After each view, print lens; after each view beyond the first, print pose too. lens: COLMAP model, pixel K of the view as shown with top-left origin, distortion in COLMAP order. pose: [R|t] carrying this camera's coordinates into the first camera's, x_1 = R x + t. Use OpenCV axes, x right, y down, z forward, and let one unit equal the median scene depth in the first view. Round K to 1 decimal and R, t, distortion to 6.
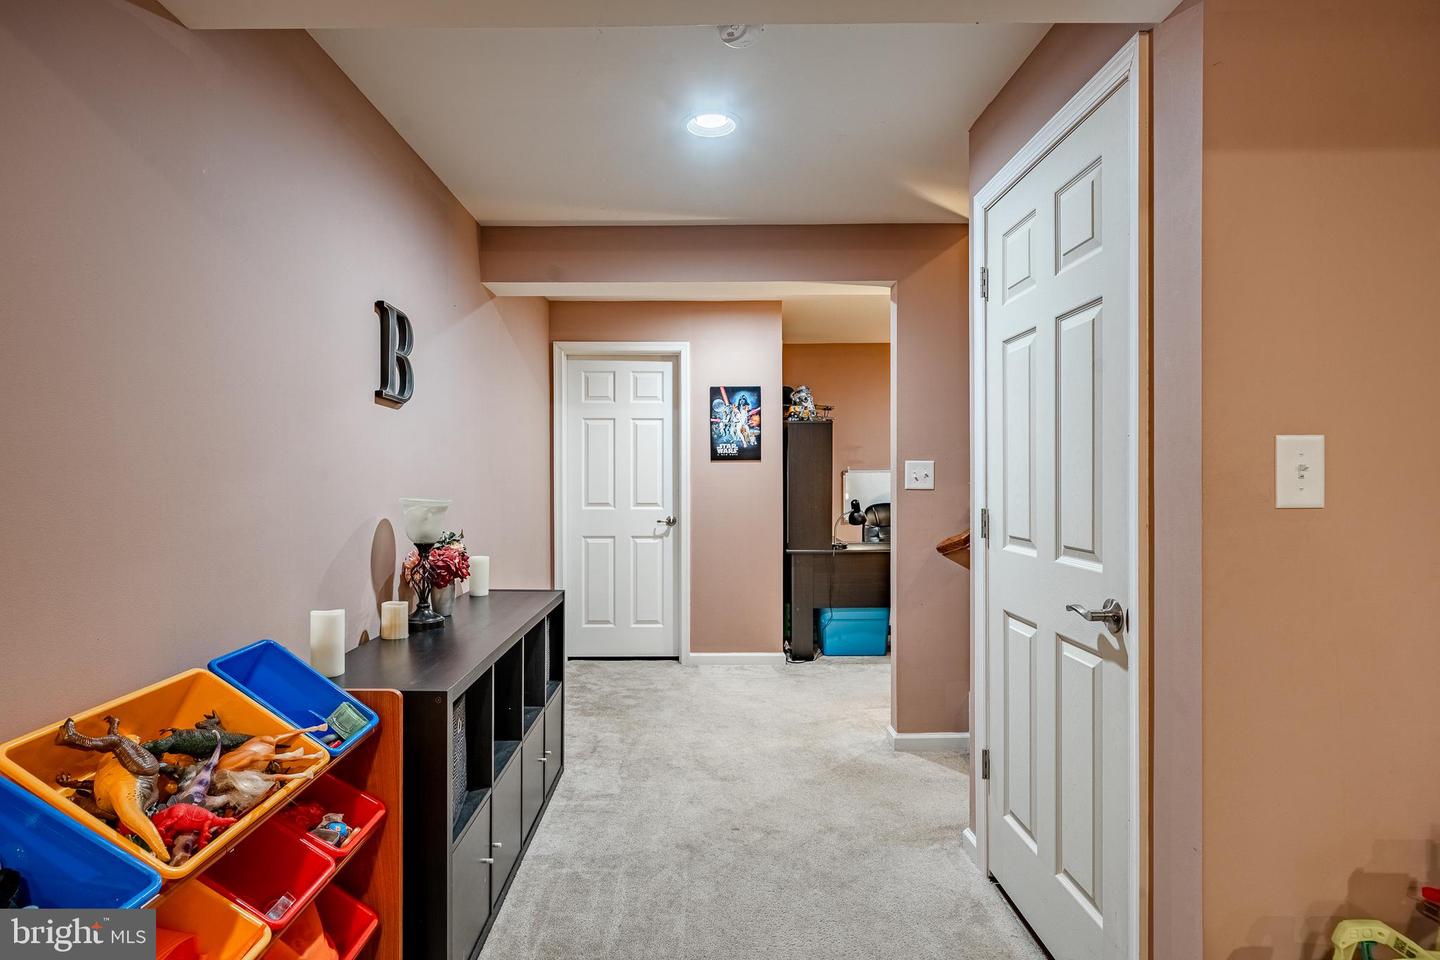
lens RADIAL K [[604.6, 0, 720.0], [0, 604.6, 480.0], [0, 0, 1]] dist [0.000493, 0.000009]
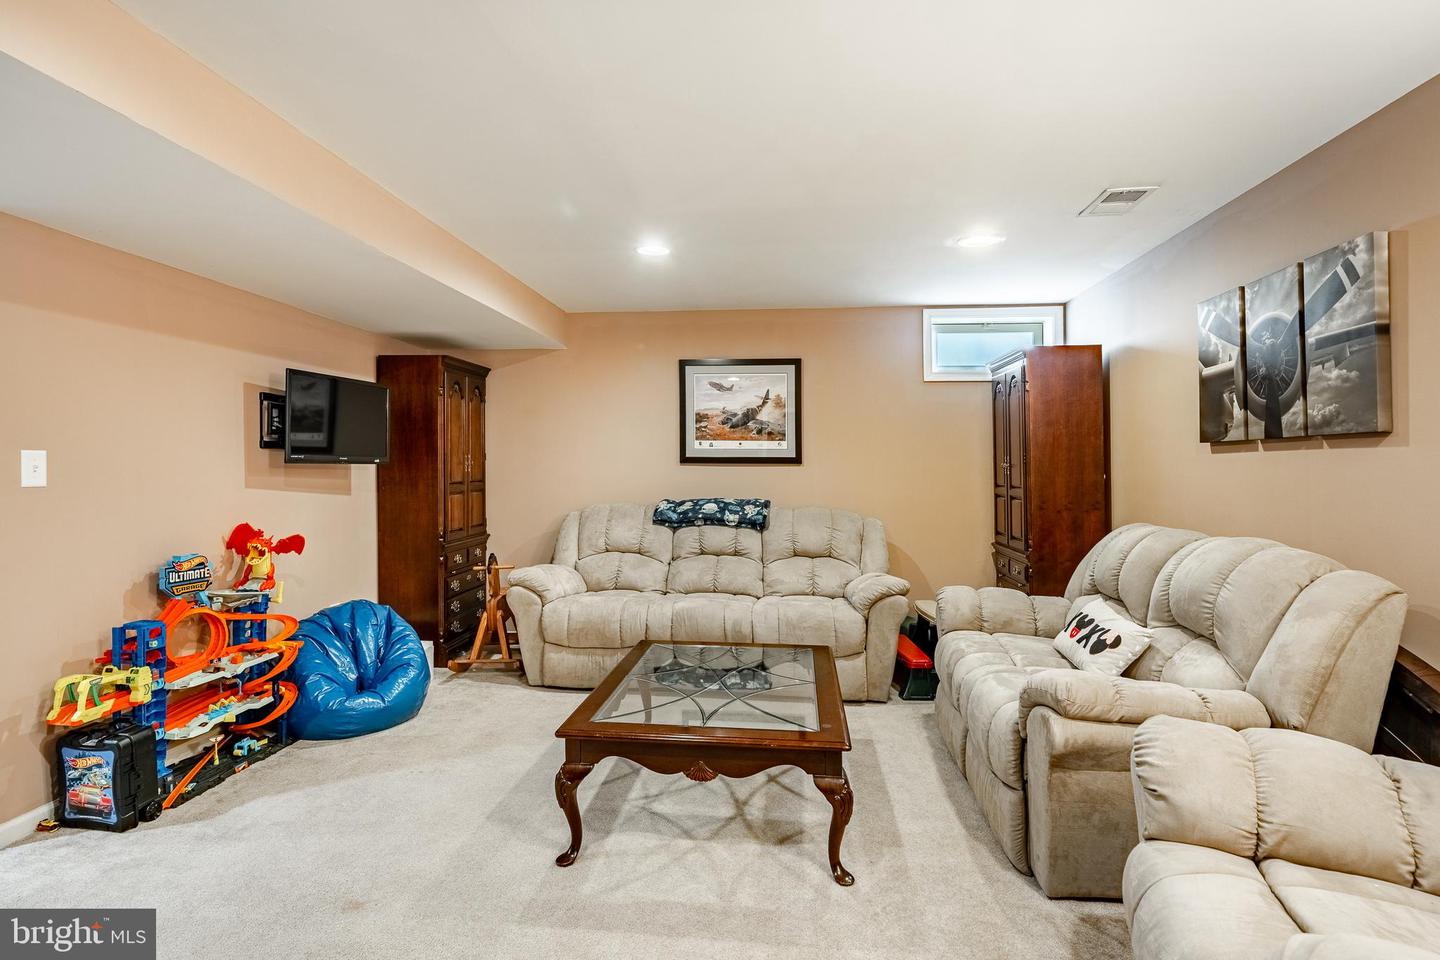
lens RADIAL K [[723.0, 0, 719.6], [0, 723.0, 453.5], [0, 0, 1]] dist [0.001073, -0.000008]
pose [[0.088922, 0.022760, 0.995778, -0.445712], [0.001356, 0.999735, -0.022972, -0.002060], [-0.996038, 0.003393, 0.088868, -0.536146]]
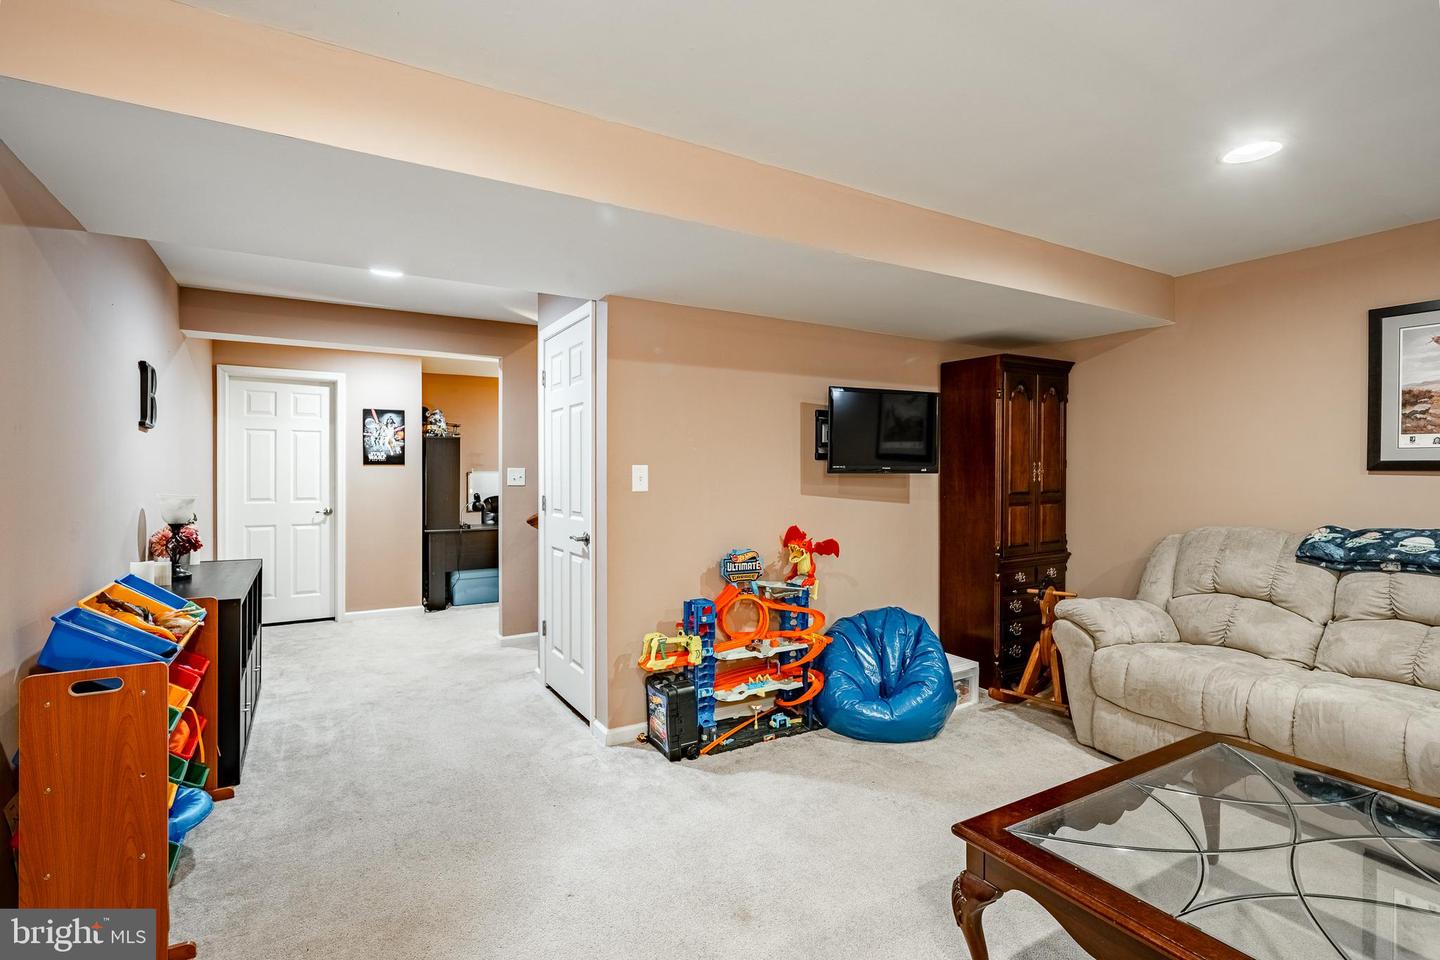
lens RADIAL K [[685.5, 0, 712.8], [0, 685.5, 478.2], [0, 0, 1]] dist [-0.000721, 0.000193]
pose [[0.856704, -0.000809, 0.515807, -0.134217], [-0.001813, 0.999988, 0.004580, -0.011016], [-0.515805, -0.004859, 0.856693, -0.677177]]
